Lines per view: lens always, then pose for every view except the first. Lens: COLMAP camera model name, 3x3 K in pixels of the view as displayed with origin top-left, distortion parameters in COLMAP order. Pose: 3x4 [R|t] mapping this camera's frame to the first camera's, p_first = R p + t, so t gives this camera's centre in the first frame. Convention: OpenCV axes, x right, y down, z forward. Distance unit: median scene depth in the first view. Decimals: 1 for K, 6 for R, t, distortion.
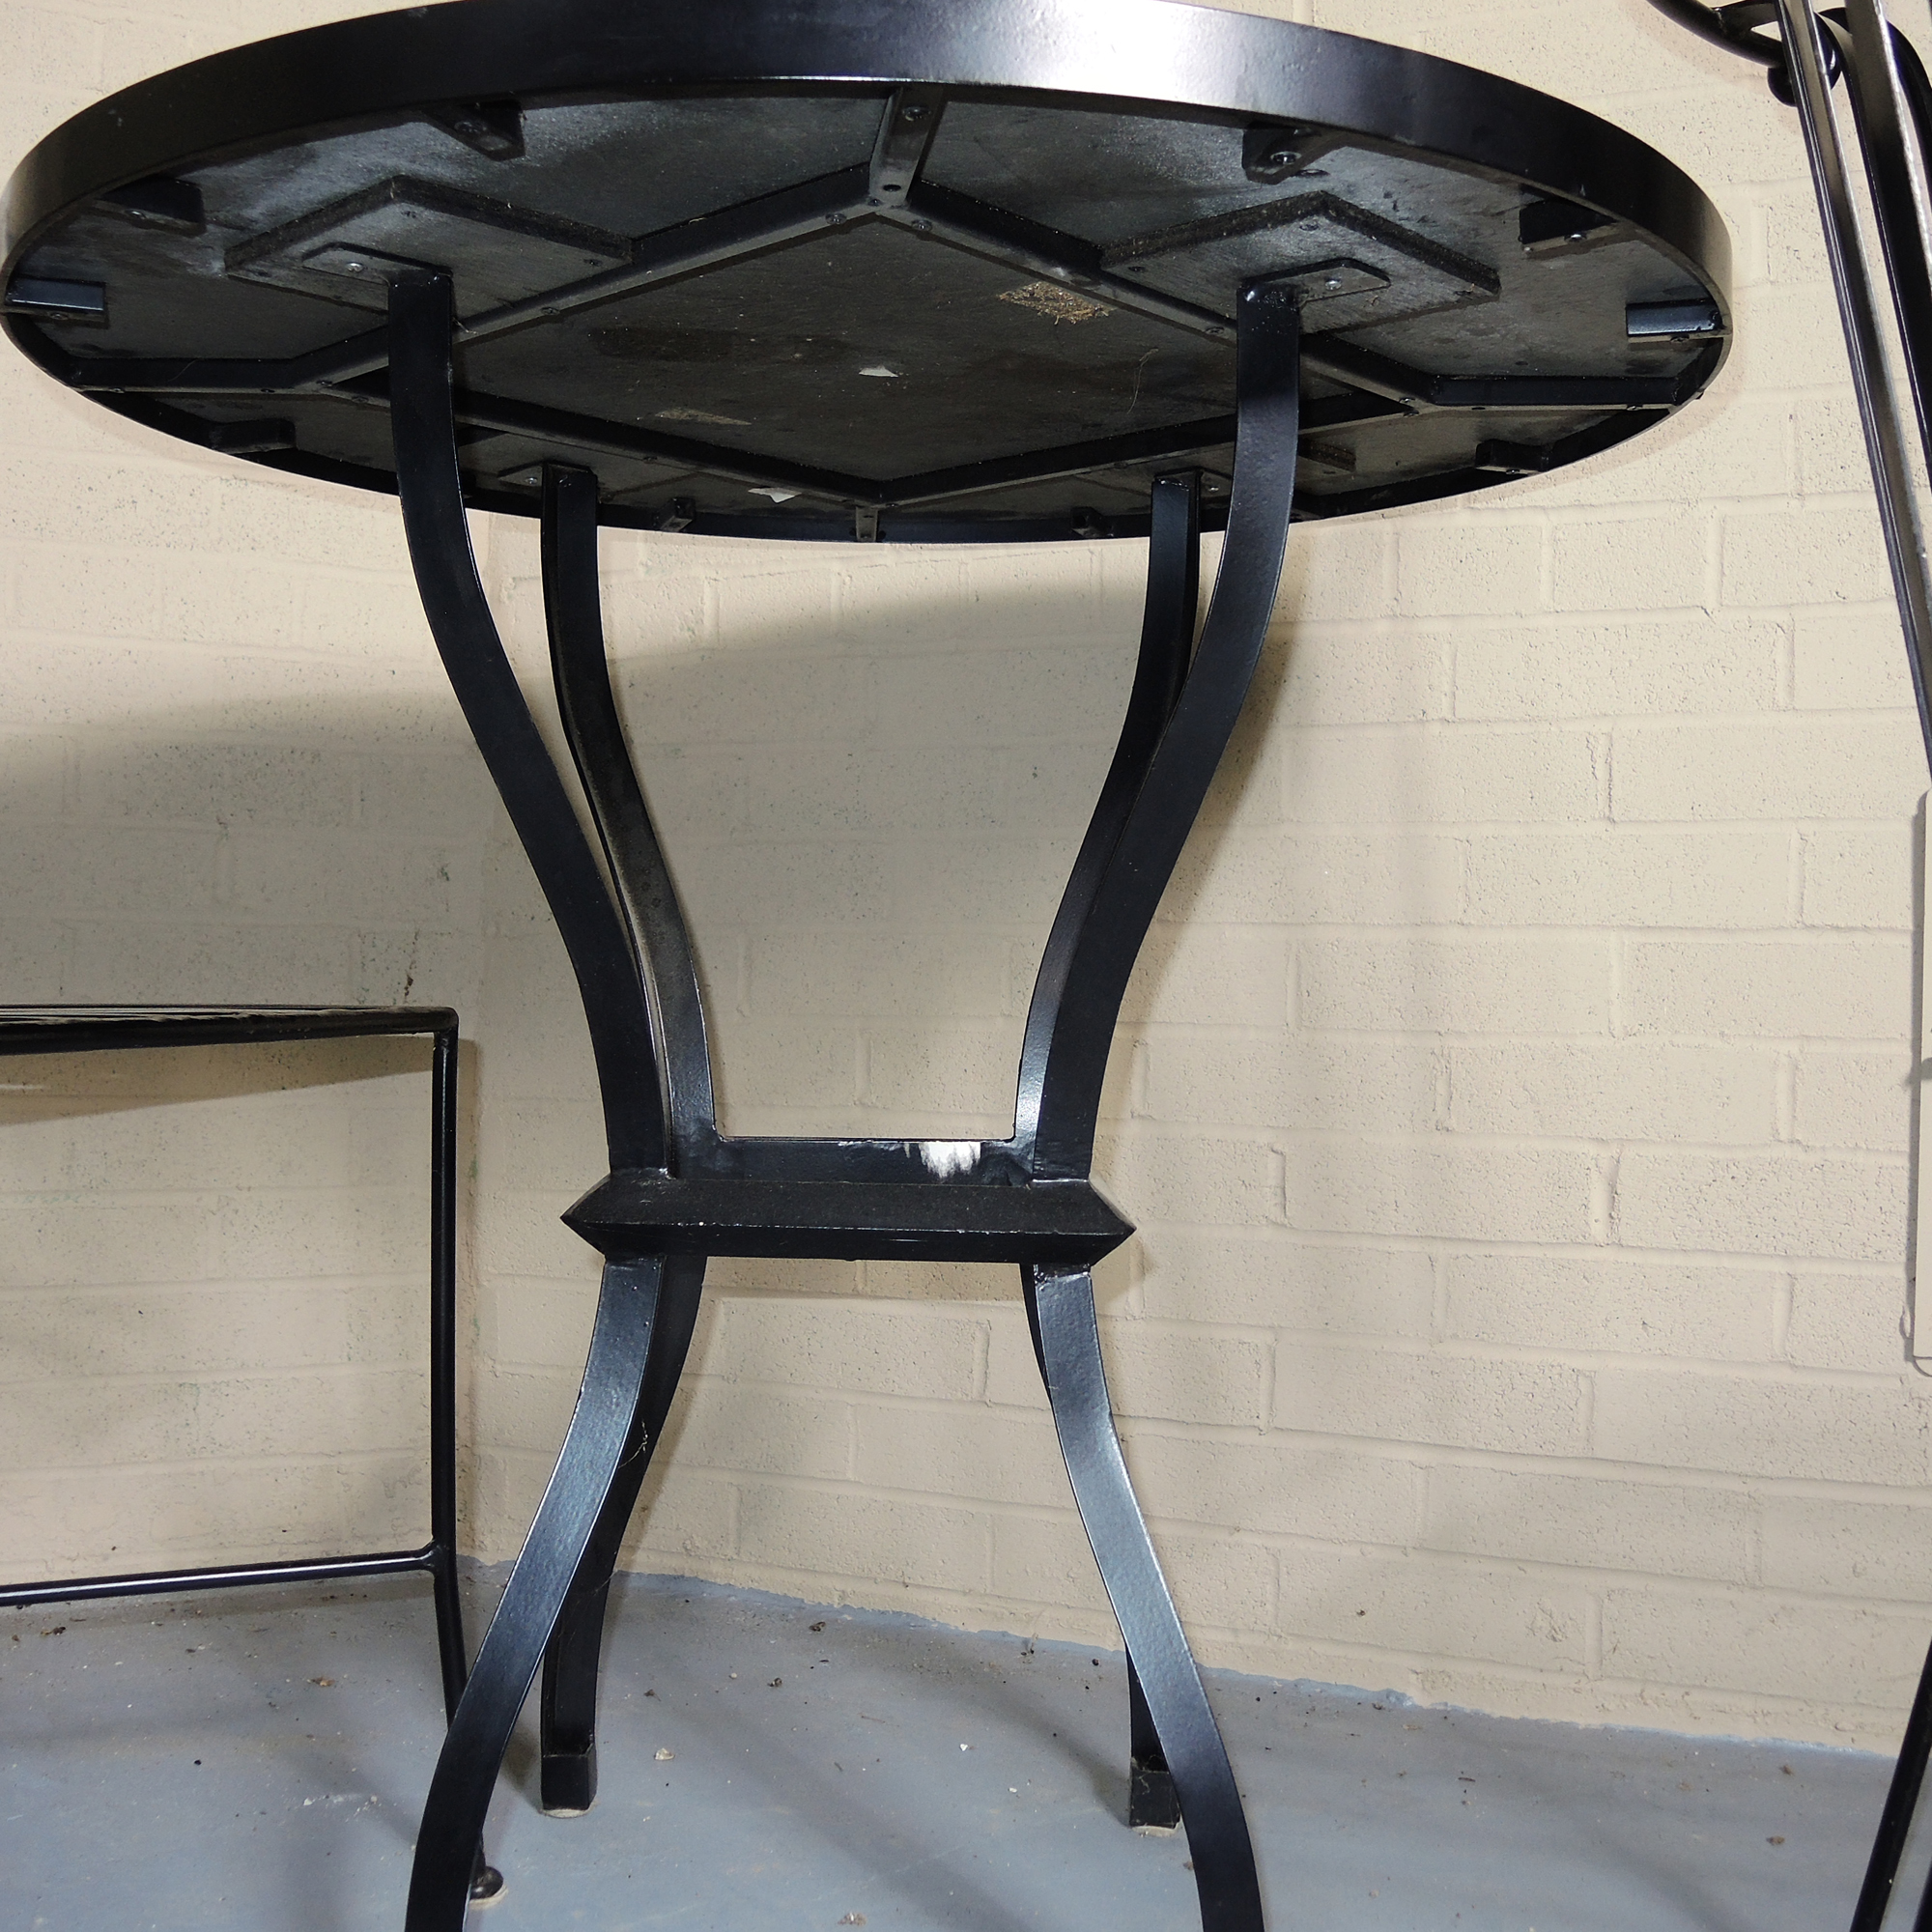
lens RADIAL K [[2157.0, 0, 960.5], [0, 2157.0, 958.5], [0, 0, 1]] dist [-0.026305, -0.083180]
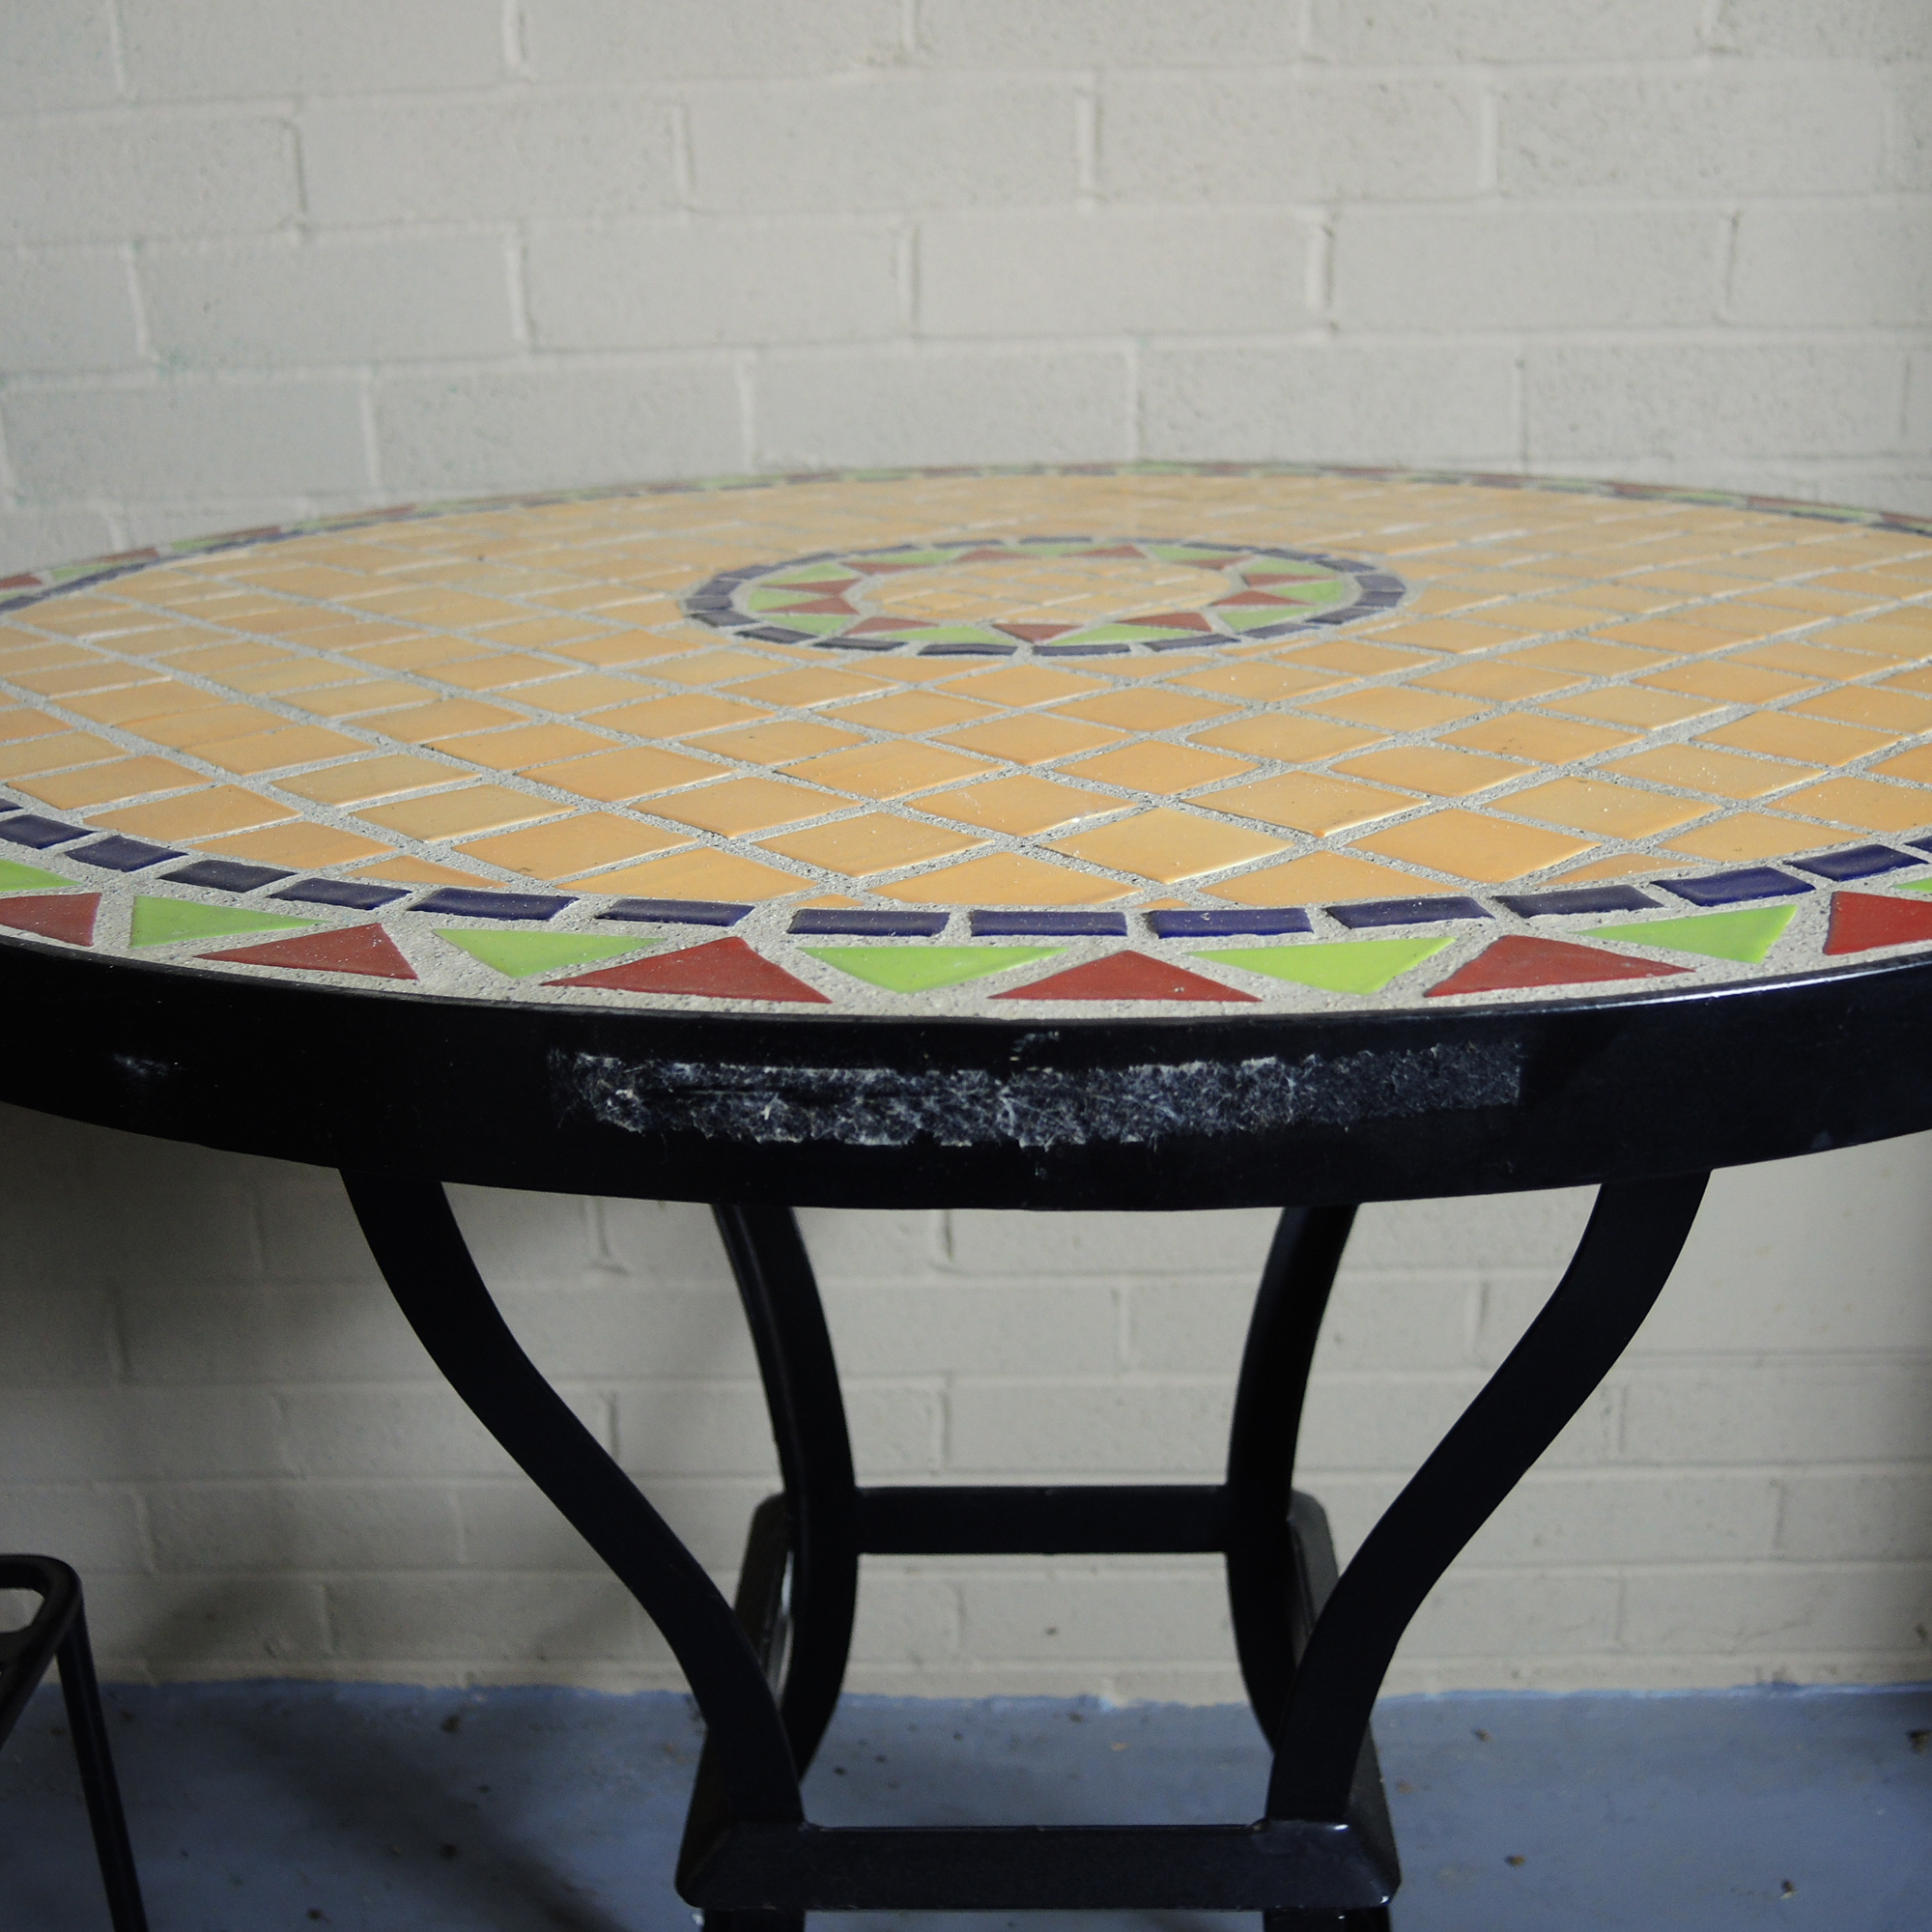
lens RADIAL K [[2157.0, 0, 960.5], [0, 2157.0, 958.5], [0, 0, 1]] dist [-0.026305, -0.083180]
pose [[0.933944, -0.145274, 0.326563, -0.125592], [0.039112, 0.949724, 0.310637, -0.289481], [-0.355272, -0.277345, 0.892671, 0.241028]]
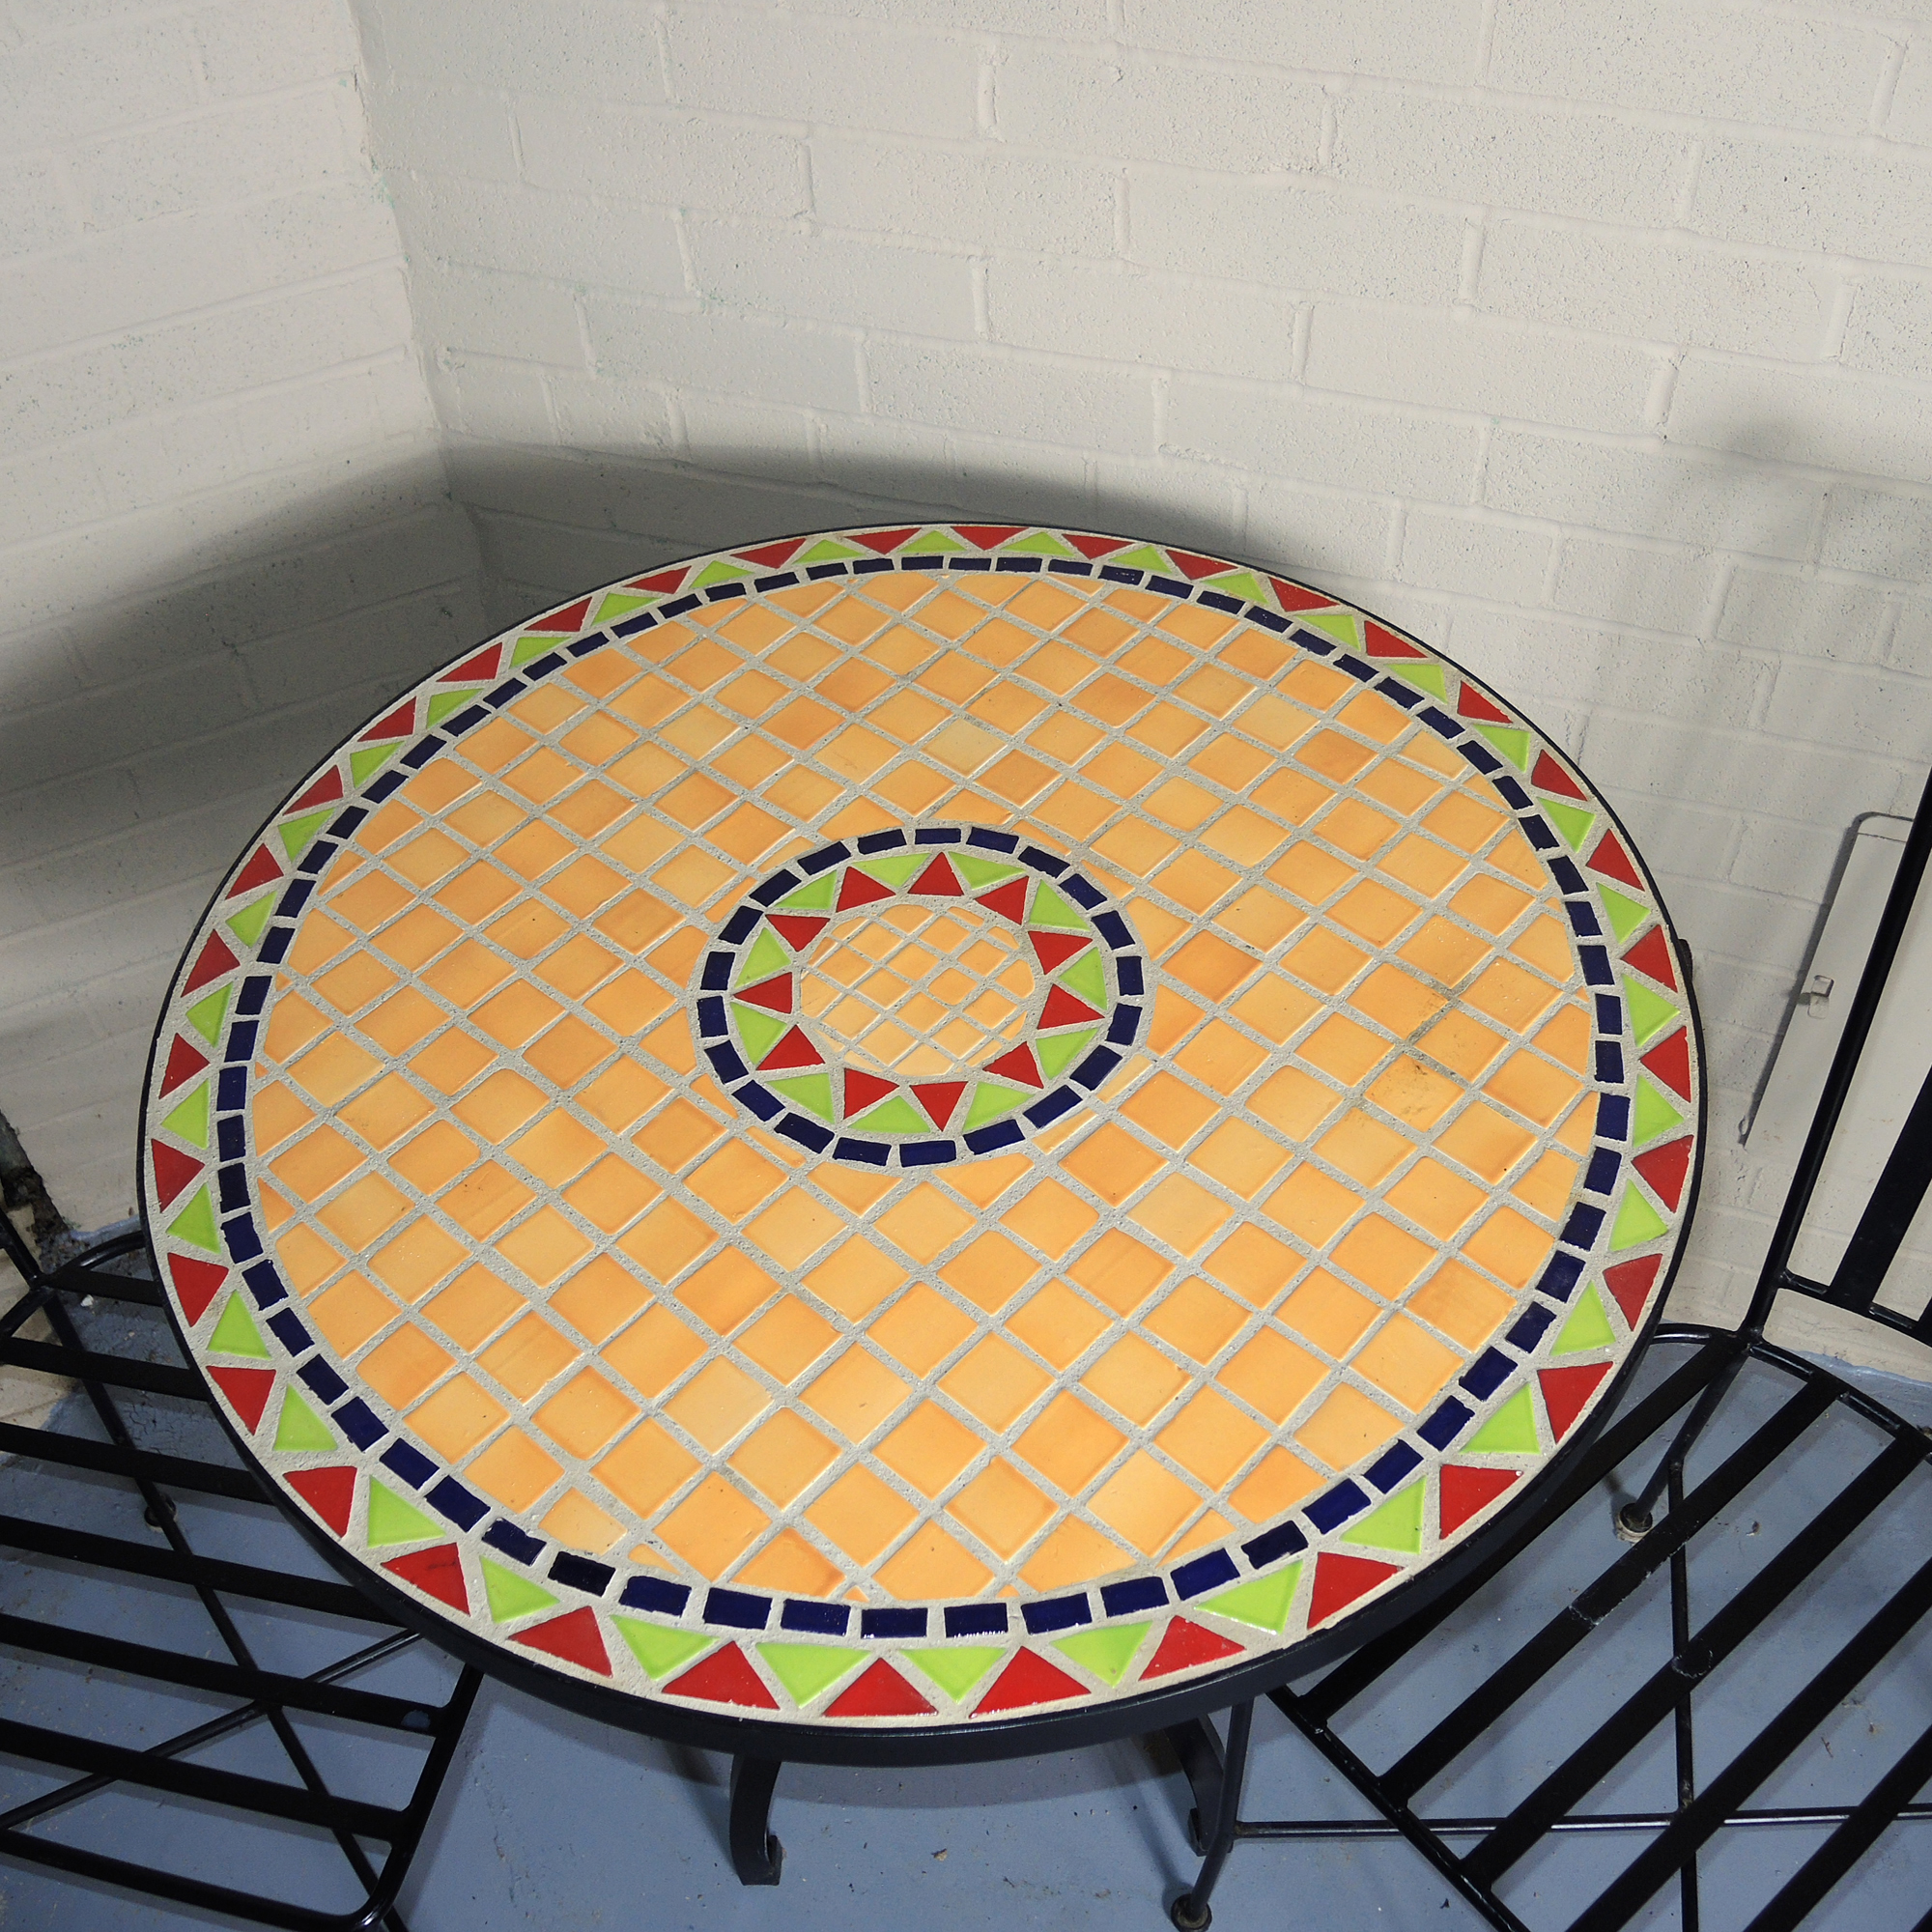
lens RADIAL K [[2157.0, 0, 960.5], [0, 2157.0, 958.5], [0, 0, 1]] dist [-0.026305, -0.083180]
pose [[0.996773, -0.080237, -0.002446, -0.010183], [0.056819, 0.683668, 0.727578, -0.793014], [-0.056706, -0.725369, 0.686021, 0.207869]]
